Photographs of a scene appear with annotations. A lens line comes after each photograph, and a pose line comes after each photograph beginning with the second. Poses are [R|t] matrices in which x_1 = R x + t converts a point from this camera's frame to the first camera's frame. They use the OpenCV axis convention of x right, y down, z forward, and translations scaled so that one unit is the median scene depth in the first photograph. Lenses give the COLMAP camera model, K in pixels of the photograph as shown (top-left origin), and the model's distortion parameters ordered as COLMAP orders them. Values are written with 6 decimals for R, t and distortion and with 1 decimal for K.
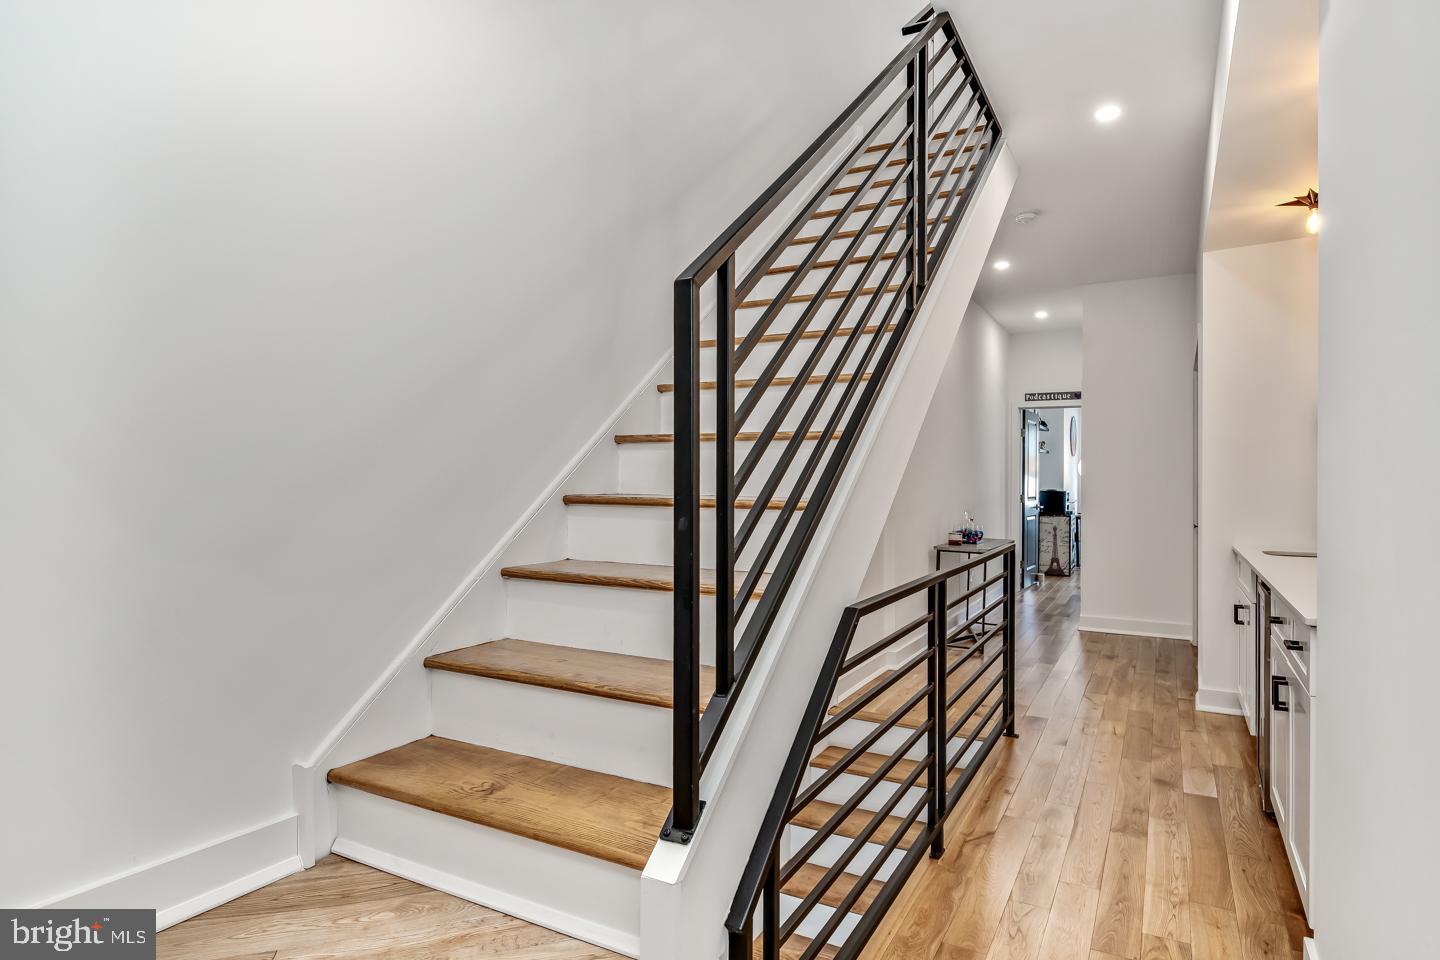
lens RADIAL K [[819.4, 0, 720.0], [0, 819.4, 480.0], [0, 0, 1]] dist [-0.000106, 0.000106]
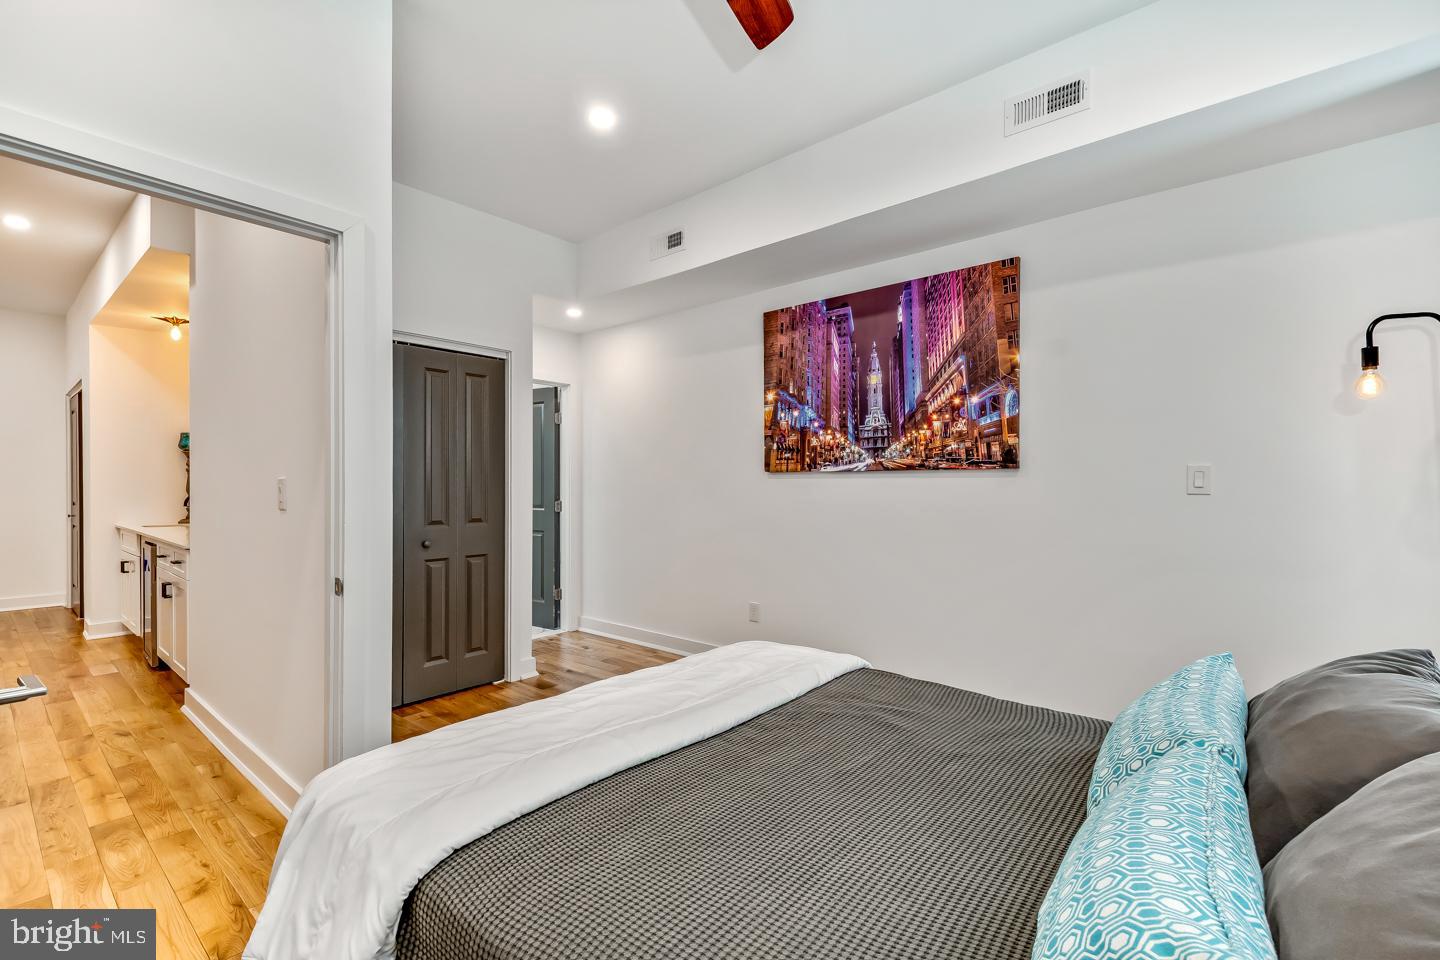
lens RADIAL K [[629.7, 0, 720.0], [0, 629.7, 480.0], [0, 0, 1]] dist [0.001394, 0.000245]
pose [[0.201165, 0.003713, 0.979550, -0.344005], [-0.001252, 0.999993, -0.003533, -0.002927], [-0.979557, -0.000516, 0.201168, -0.391862]]
